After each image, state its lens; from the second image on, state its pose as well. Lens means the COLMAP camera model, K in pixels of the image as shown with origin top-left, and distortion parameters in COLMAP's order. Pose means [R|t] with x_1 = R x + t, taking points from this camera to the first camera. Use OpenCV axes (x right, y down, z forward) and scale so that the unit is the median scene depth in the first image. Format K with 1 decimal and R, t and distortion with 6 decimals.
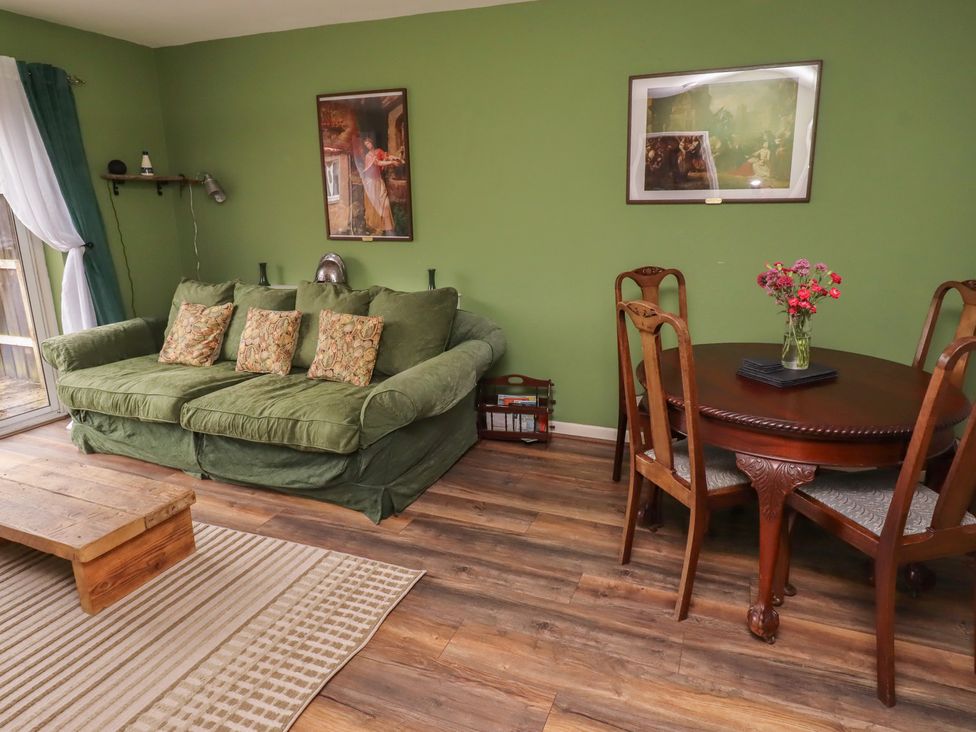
lens RADIAL K [[586.6, 0, 506.8], [0, 586.6, 336.7], [0, 0, 1]] dist [0.006325, -0.001503]
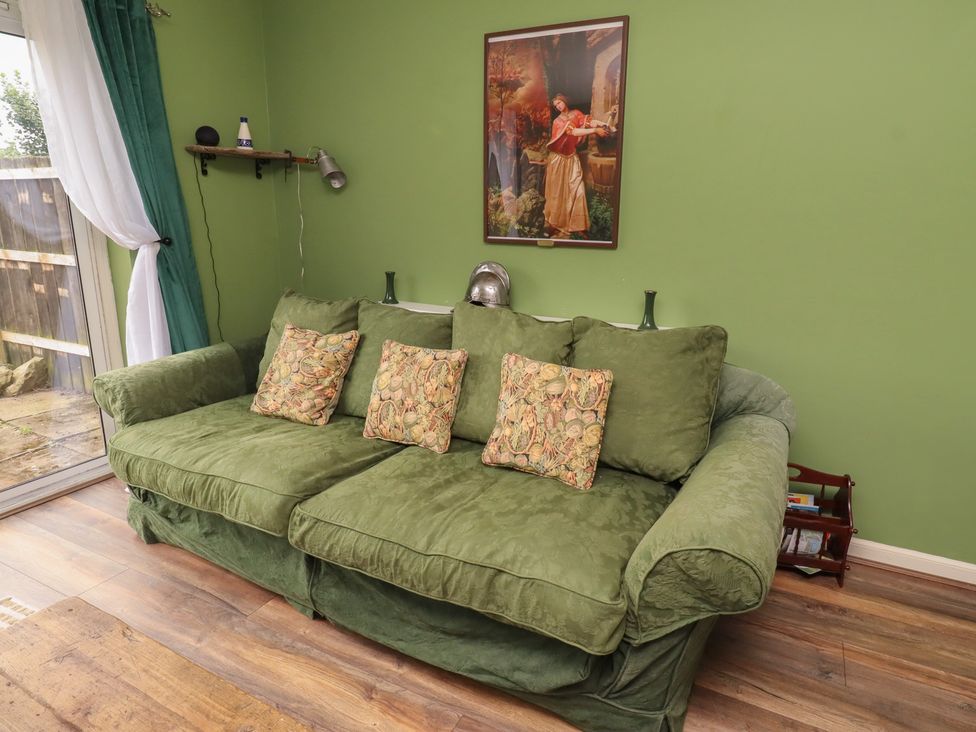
lens RADIAL K [[585.3, 0, 518.0], [0, 585.3, 339.3], [0, 0, 1]] dist [0.008790, -0.003132]
pose [[0.995431, 0.041544, -0.085966, -0.253884], [-0.042144, 0.999098, -0.005177, -0.059677], [0.085674, 0.008777, 0.996285, 0.382828]]
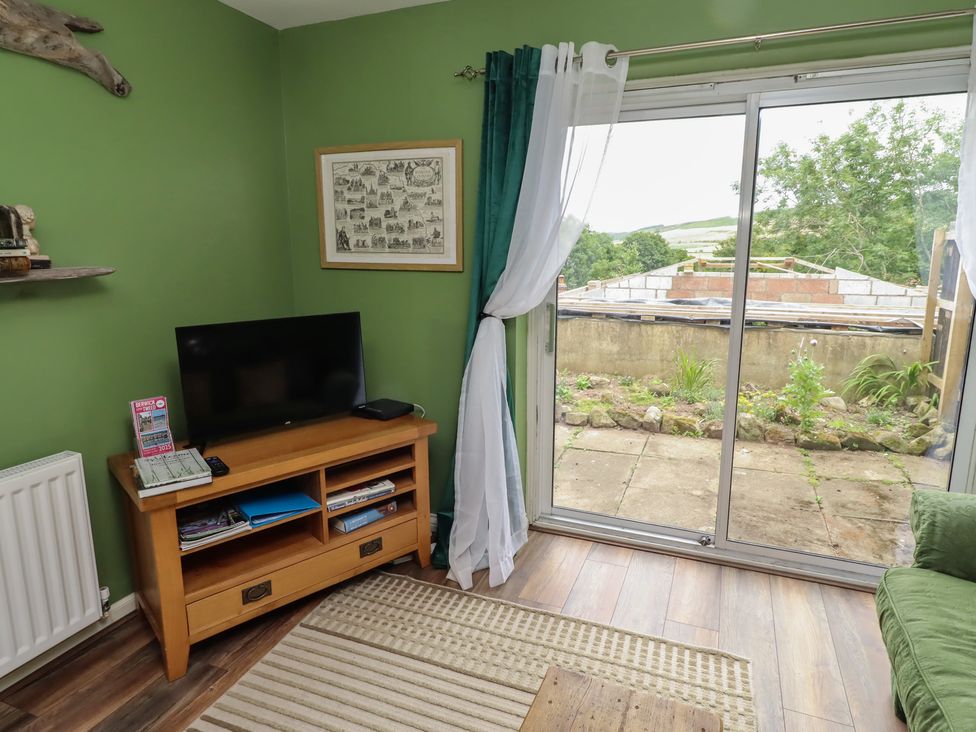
lens RADIAL K [[586.6, 0, 500.6], [0, 586.6, 351.0], [0, 0, 1]] dist [0.006325, -0.001503]
pose [[-0.007116, 0.190261, -0.981708, -0.265992], [-0.232695, 0.954467, 0.186669, -0.149070], [0.972524, 0.229767, 0.037481, 0.602873]]
